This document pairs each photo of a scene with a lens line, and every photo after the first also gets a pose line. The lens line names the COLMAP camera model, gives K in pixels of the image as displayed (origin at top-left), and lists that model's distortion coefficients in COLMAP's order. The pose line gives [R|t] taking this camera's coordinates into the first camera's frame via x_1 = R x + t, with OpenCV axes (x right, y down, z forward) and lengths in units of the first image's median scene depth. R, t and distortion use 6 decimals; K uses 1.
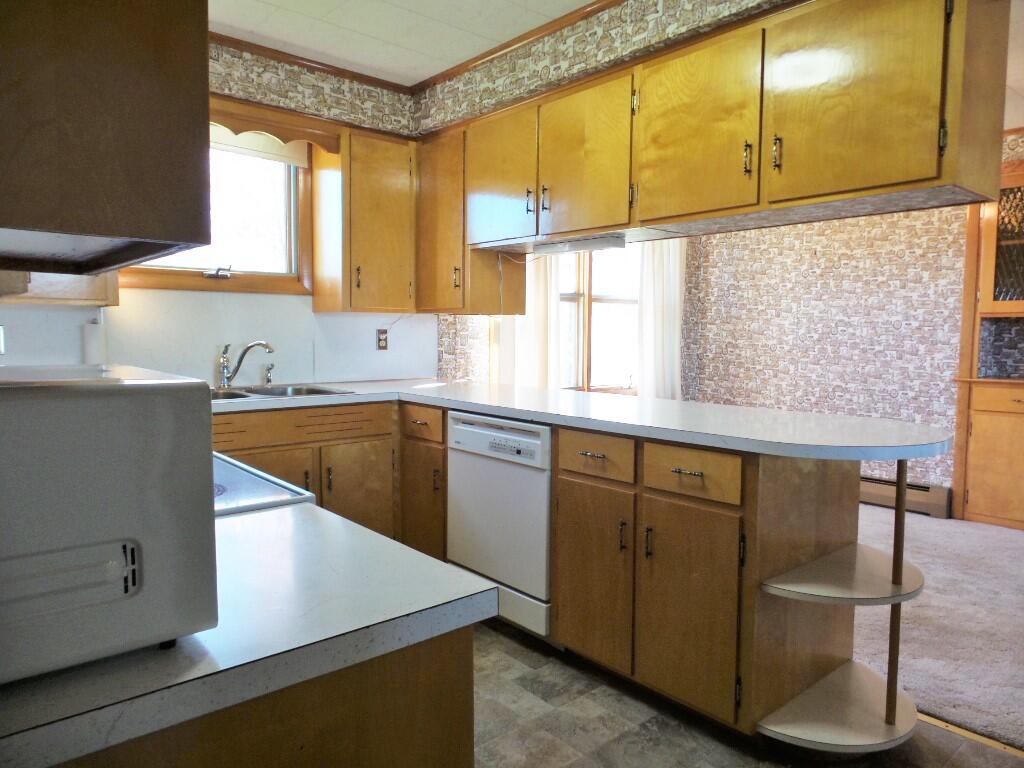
lens RADIAL K [[702.1, 0, 513.7], [0, 702.1, 391.1], [0, 0, 1]] dist [-0.010041, 0.008040]
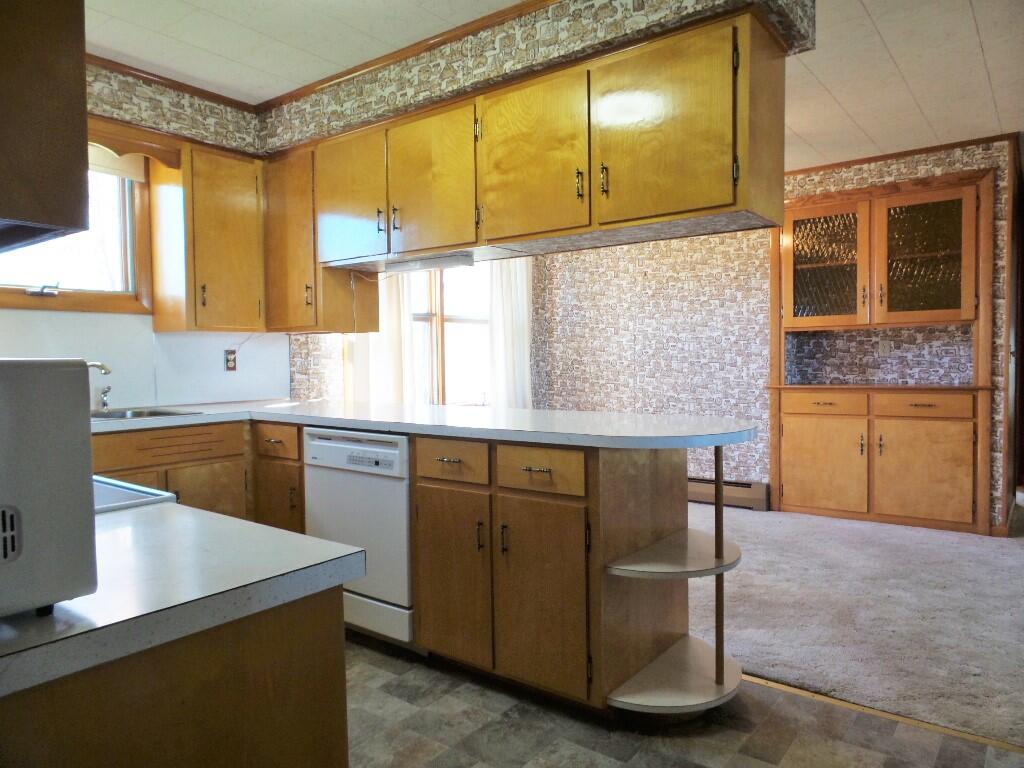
lens RADIAL K [[702.1, 0, 513.7], [0, 702.1, 392.0], [0, 0, 1]] dist [-0.010041, 0.008040]
pose [[0.978570, -0.028024, 0.204000, -0.003256], [0.035228, 0.998874, -0.031766, 0.021158], [-0.202880, 0.038272, 0.978455, -0.040051]]
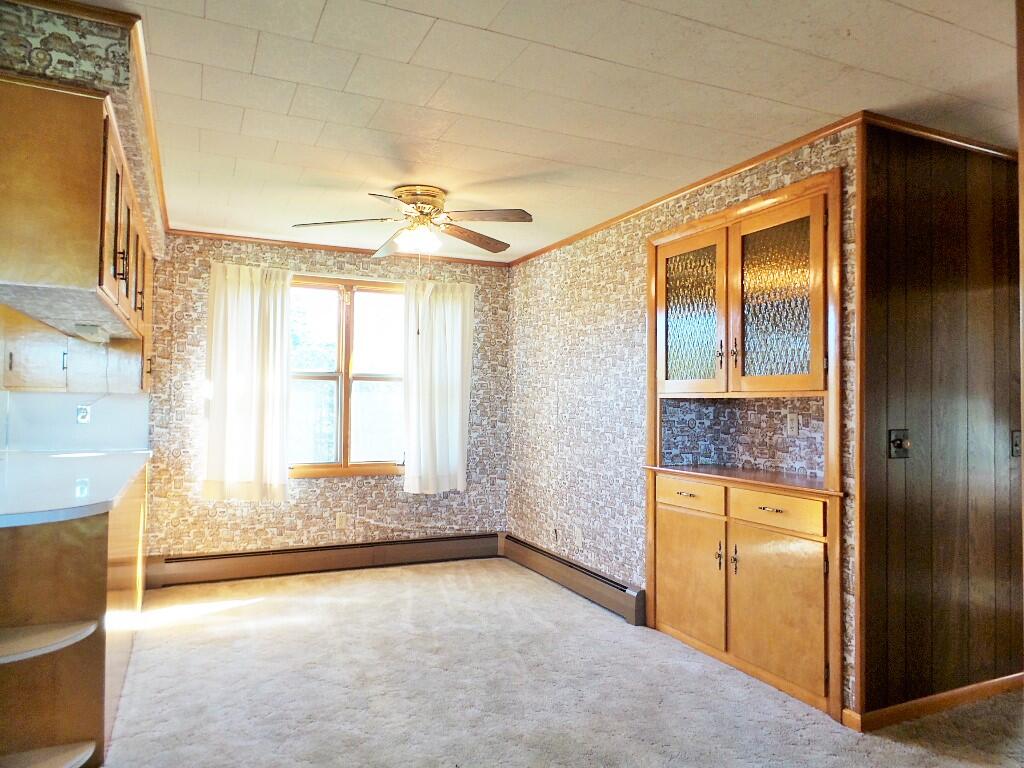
lens RADIAL K [[702.1, 0, 519.9], [0, 702.1, 393.3], [0, 0, 1]] dist [-0.010041, 0.008040]
pose [[0.961944, 0.005829, -0.273185, 1.135584], [-0.032648, 0.995062, -0.093731, -0.033169], [0.271289, 0.099083, 0.957384, 0.132667]]
